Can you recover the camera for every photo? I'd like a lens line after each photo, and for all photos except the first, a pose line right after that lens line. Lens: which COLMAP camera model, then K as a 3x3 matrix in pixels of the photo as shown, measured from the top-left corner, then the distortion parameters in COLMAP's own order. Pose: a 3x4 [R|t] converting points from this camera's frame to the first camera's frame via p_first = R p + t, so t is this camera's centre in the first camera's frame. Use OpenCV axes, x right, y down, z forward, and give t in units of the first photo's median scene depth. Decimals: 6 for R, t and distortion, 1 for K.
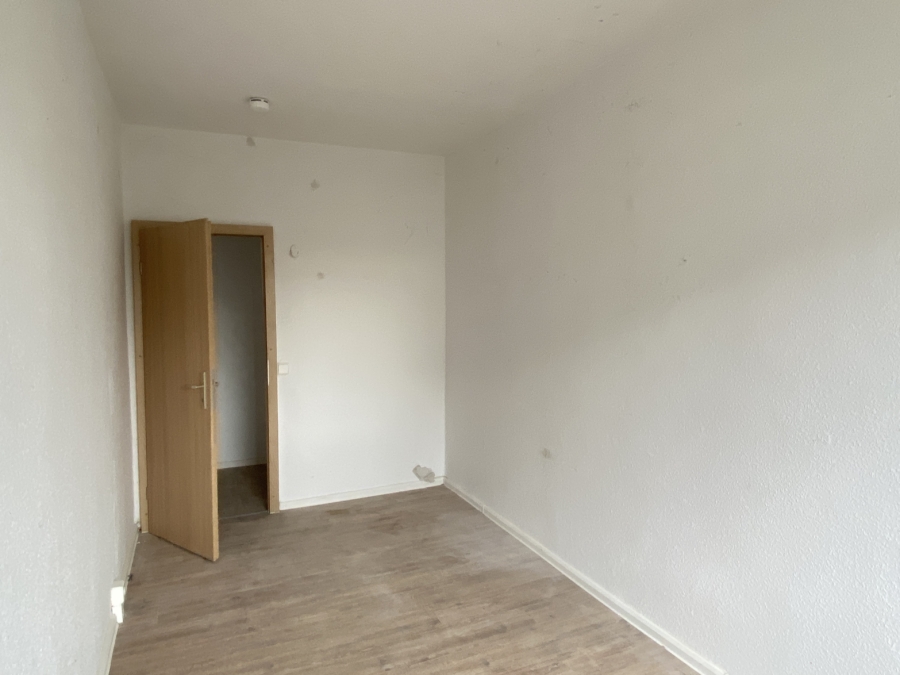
lens RADIAL K [[568.3, 0, 449.9], [0, 568.3, 337.0], [0, 0, 1]] dist [-0.000466, -0.000174]
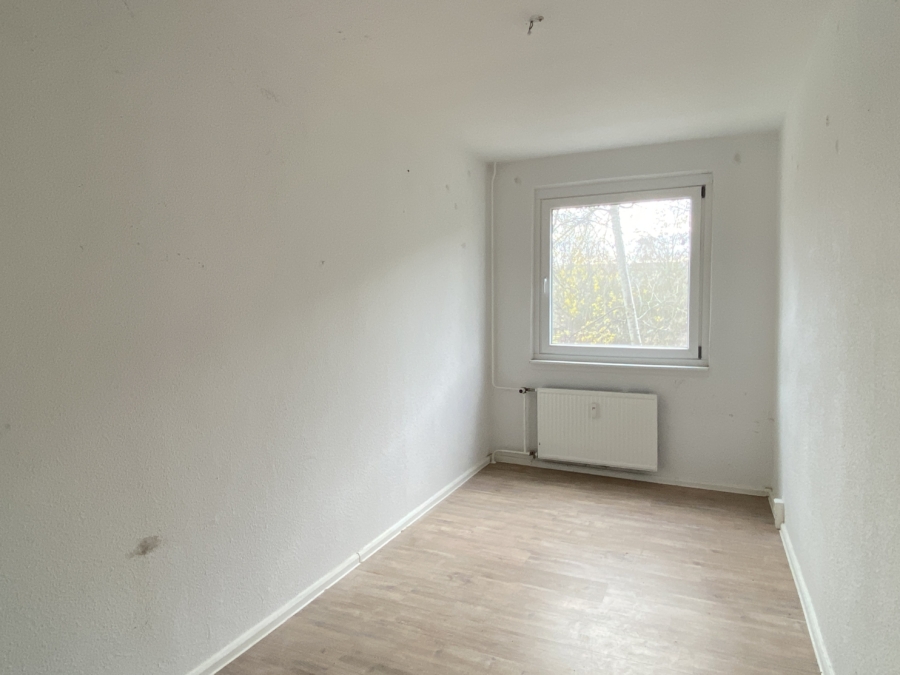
lens RADIAL K [[568.3, 0, 450.0], [0, 568.3, 336.3], [0, 0, 1]] dist [-0.000466, -0.000174]
pose [[-0.651214, -0.039769, 0.757851, -0.629036], [0.057840, 0.993120, 0.101816, -0.077446], [-0.756687, 0.110138, -0.644434, 1.430108]]
